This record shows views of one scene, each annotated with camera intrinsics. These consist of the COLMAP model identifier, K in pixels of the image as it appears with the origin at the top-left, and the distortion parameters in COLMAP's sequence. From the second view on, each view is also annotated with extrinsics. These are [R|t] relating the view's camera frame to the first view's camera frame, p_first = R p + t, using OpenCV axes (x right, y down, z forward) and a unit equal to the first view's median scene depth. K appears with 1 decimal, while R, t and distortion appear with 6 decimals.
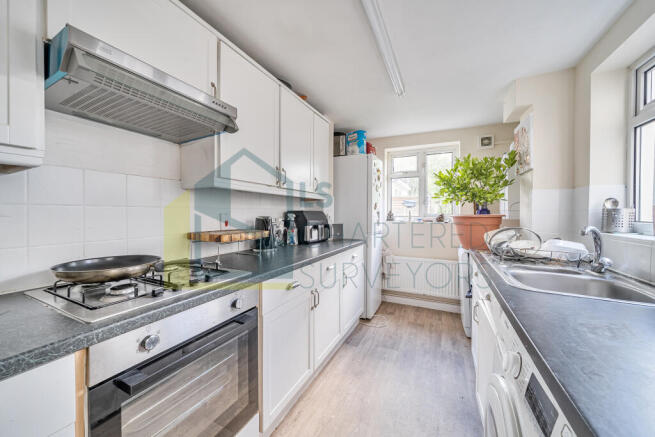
lens RADIAL K [[243.8, 0, 322.4], [0, 243.8, 217.4], [0, 0, 1]] dist [-0.001334, 0.000169]
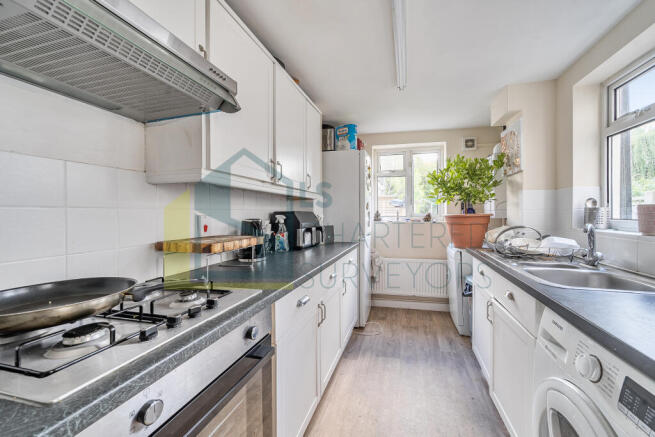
lens RADIAL K [[253.7, 0, 328.9], [0, 253.7, 215.8], [0, 0, 1]] dist [-0.001428, 0.000106]
pose [[0.972614, -0.011458, 0.232146, -0.233253], [0.013135, 0.999898, -0.005678, -0.006966], [-0.232057, 0.008571, 0.972664, 0.126988]]
